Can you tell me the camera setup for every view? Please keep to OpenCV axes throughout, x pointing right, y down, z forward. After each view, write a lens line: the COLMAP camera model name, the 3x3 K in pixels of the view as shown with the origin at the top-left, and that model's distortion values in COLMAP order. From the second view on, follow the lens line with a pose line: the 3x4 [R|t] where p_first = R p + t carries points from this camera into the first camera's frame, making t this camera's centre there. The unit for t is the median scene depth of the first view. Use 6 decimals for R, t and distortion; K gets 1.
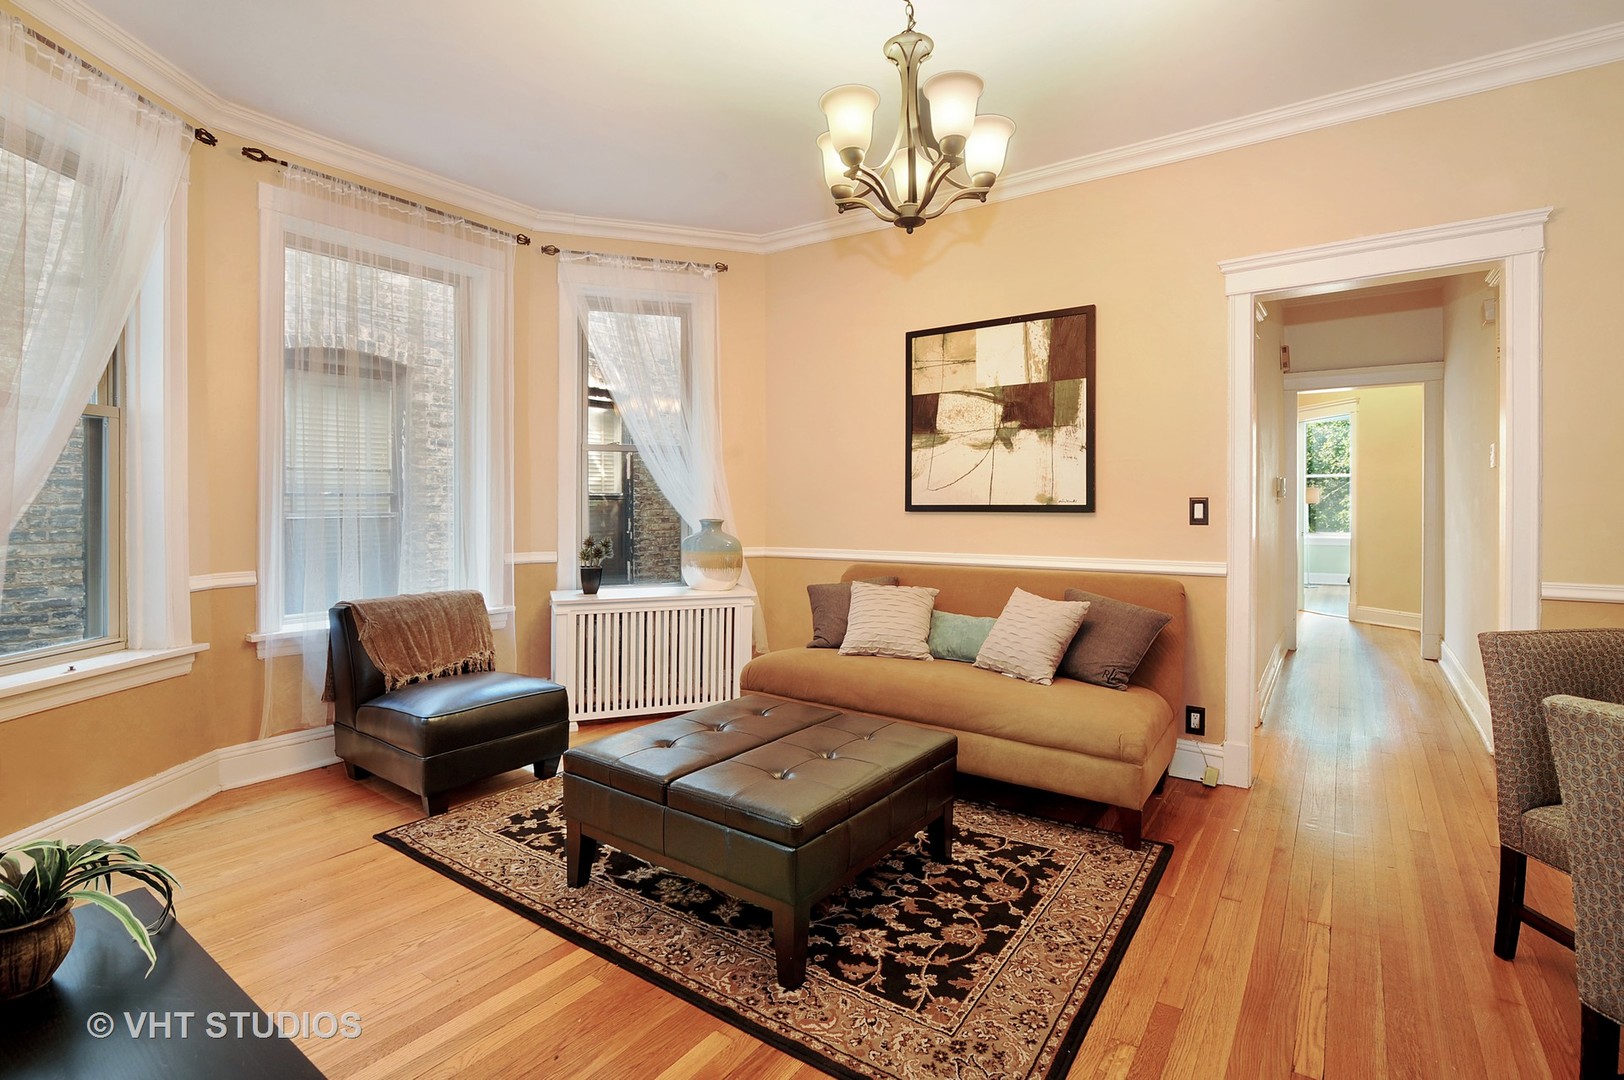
lens RADIAL K [[744.0, 0, 794.3], [0, 744.0, 505.3], [0, 0, 1]] dist [-0.021273, 0.000032]
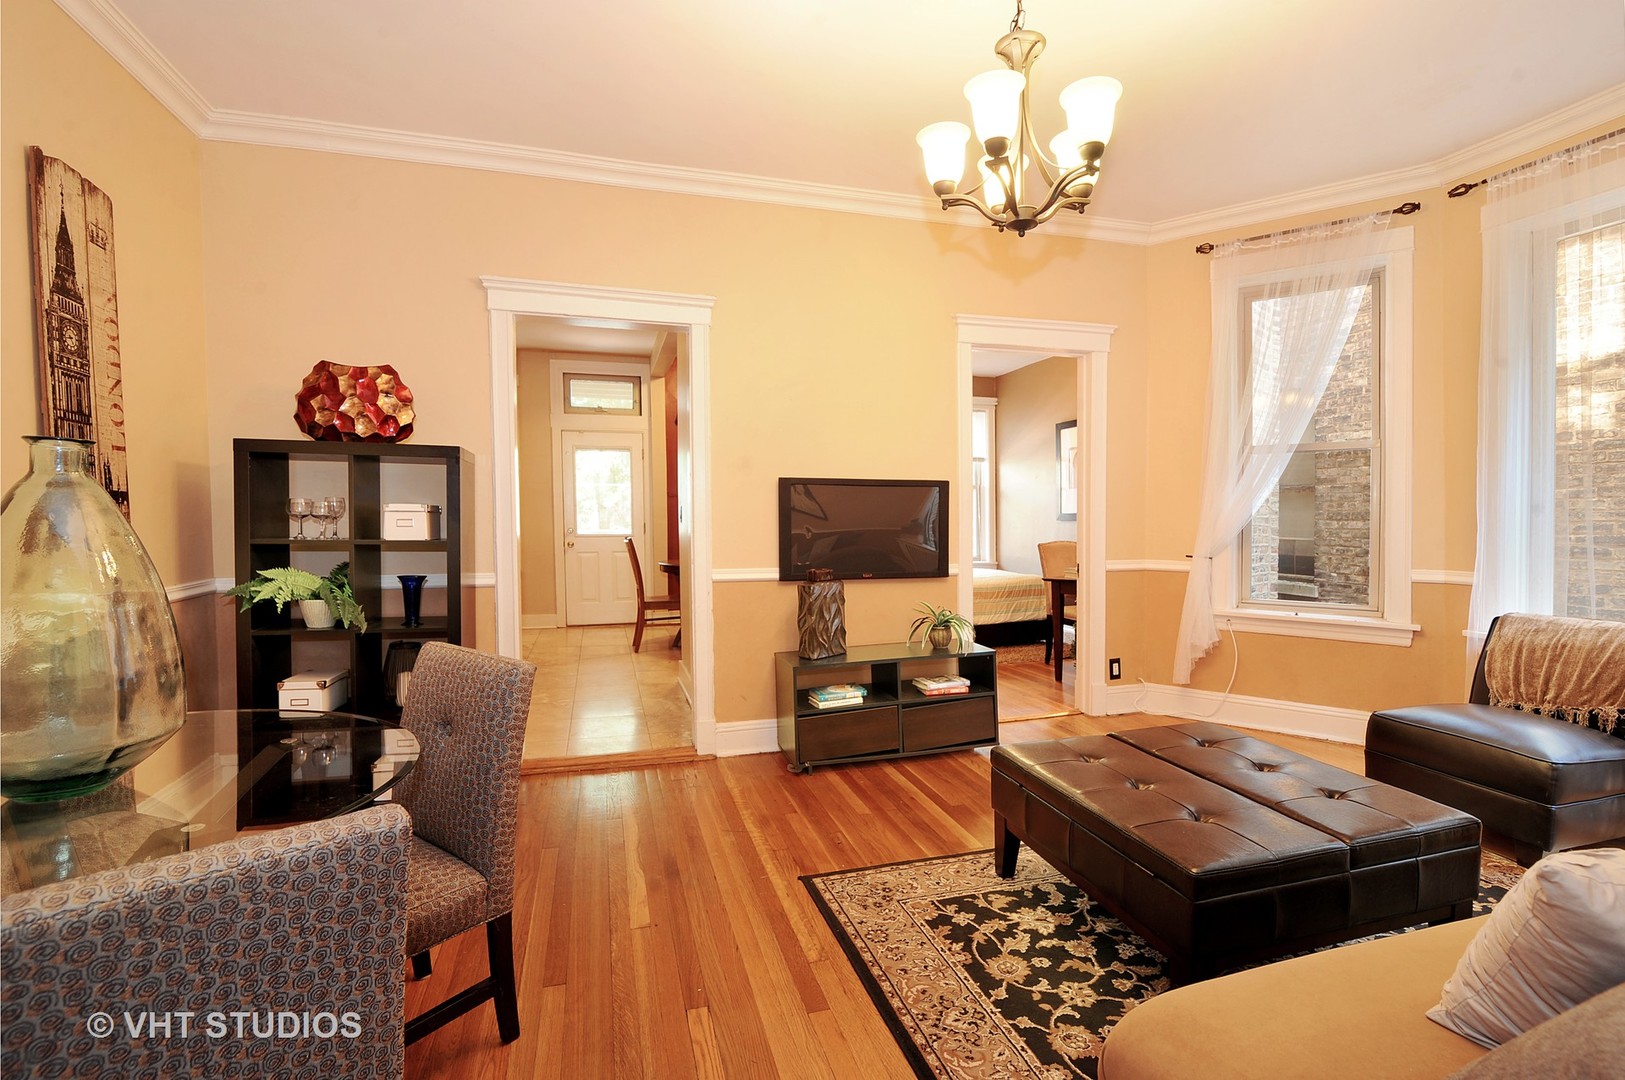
lens RADIAL K [[753.3, 0, 809.6], [0, 753.3, 533.2], [0, 0, 1]] dist [-0.017083, 0.000193]
pose [[-0.606339, 0.024051, -0.794843, 0.720720], [-0.000871, 0.999522, 0.030908, -0.000003], [0.795206, 0.019433, -0.606028, 0.873986]]
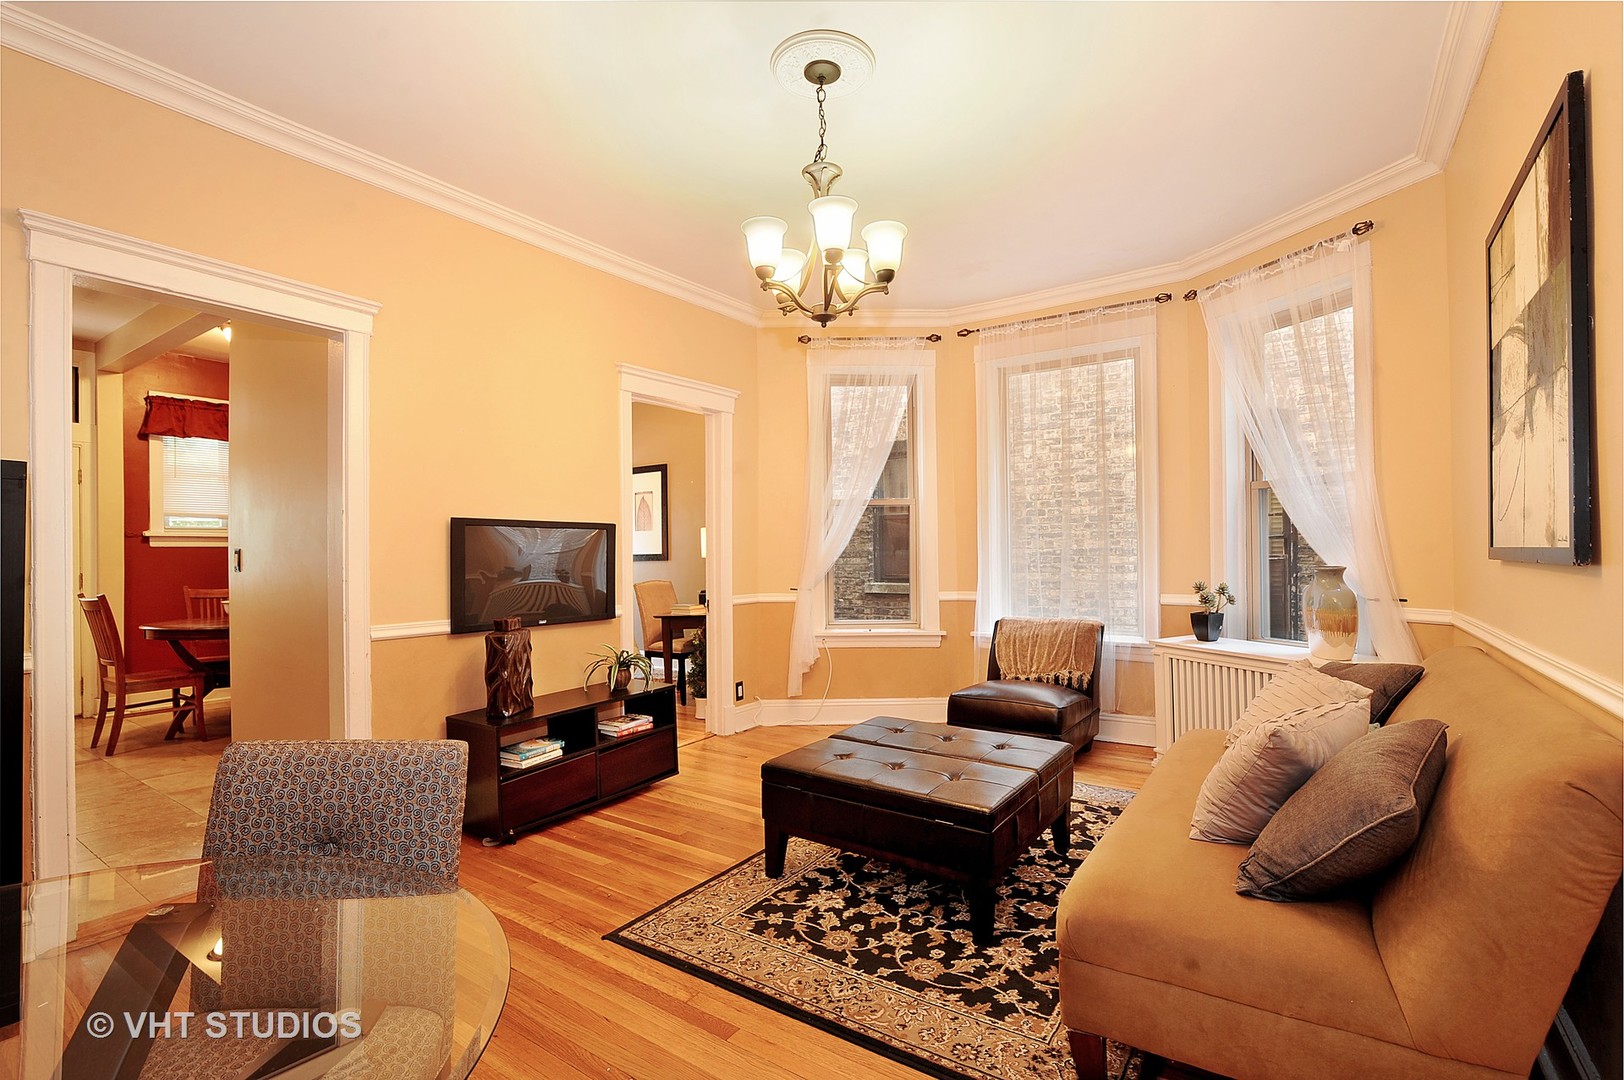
lens RADIAL K [[753.4, 0, 818.9], [0, 753.4, 543.1], [0, 0, 1]] dist [-0.018660, 0.000222]
pose [[0.040043, -0.008807, -0.999159, 0.868185], [0.005794, 0.999946, -0.008581, -0.002857], [0.999181, -0.005445, 0.040092, 0.593397]]
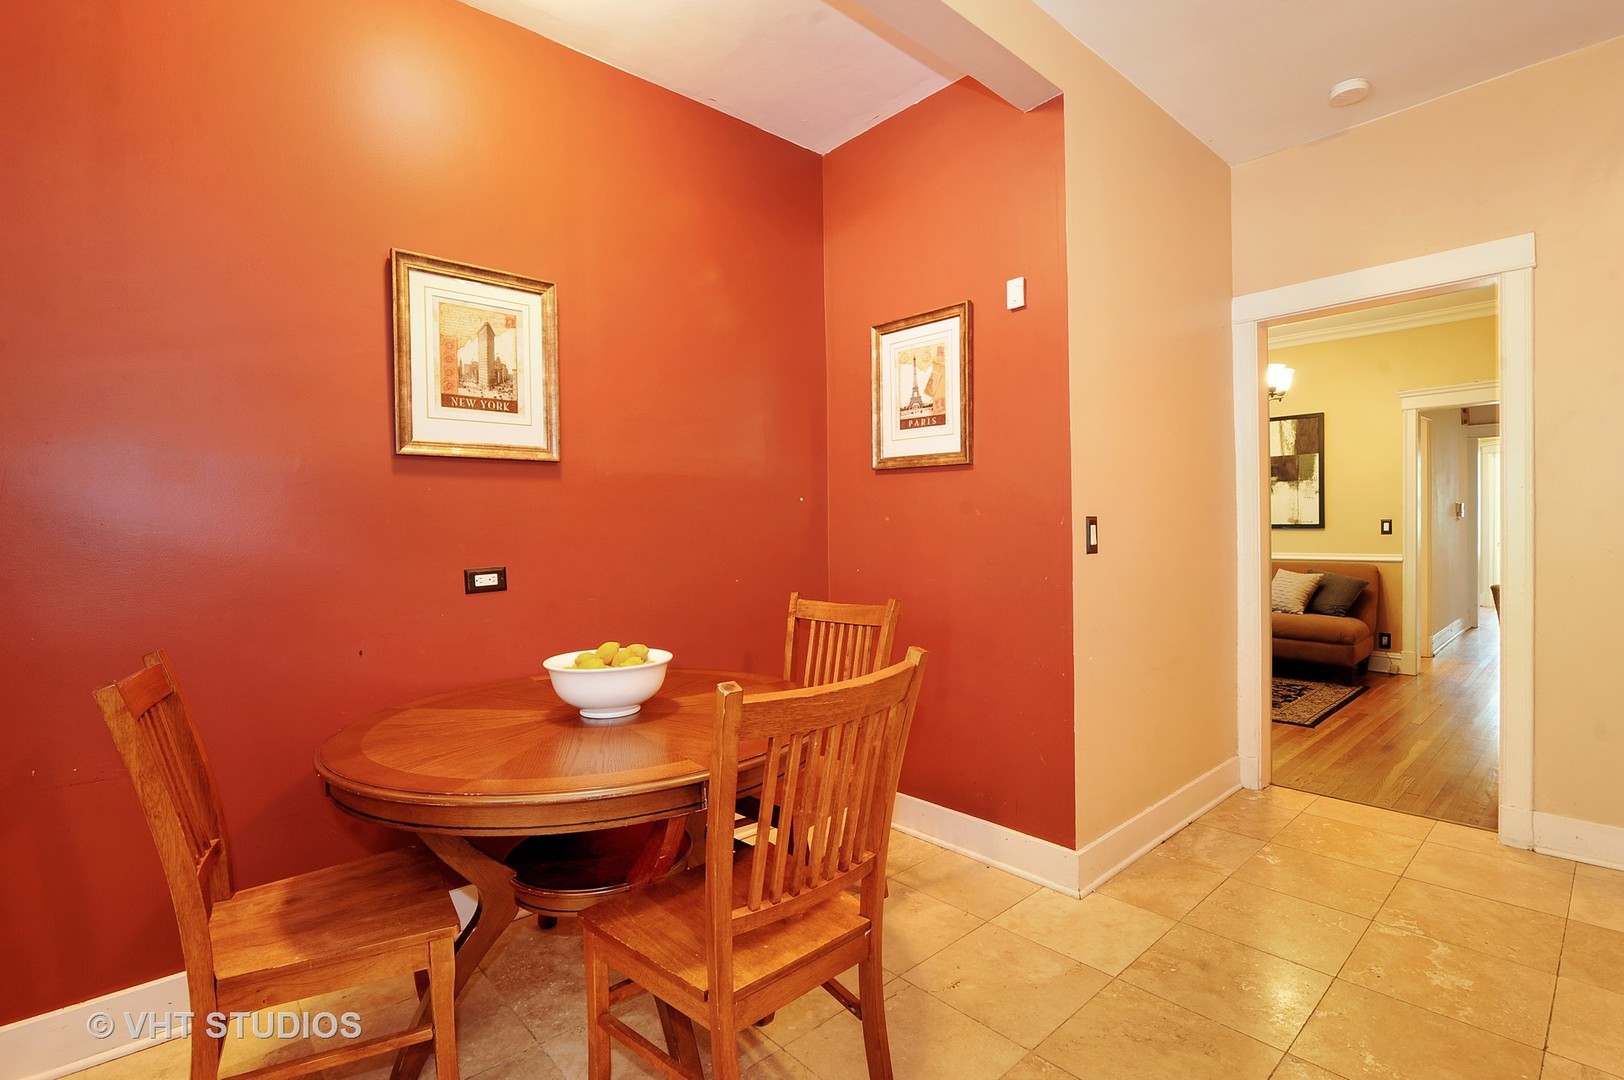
lens RADIAL K [[736.9, 0, 817.0], [0, 736.9, 533.0], [0, 0, 1]] dist [-0.040789, 0.000014]
pose [[0.979250, -0.005016, -0.202595, -0.480429], [0.005308, 0.999986, 0.000897, 0.014296], [0.202588, -0.001954, 0.979262, -1.040857]]
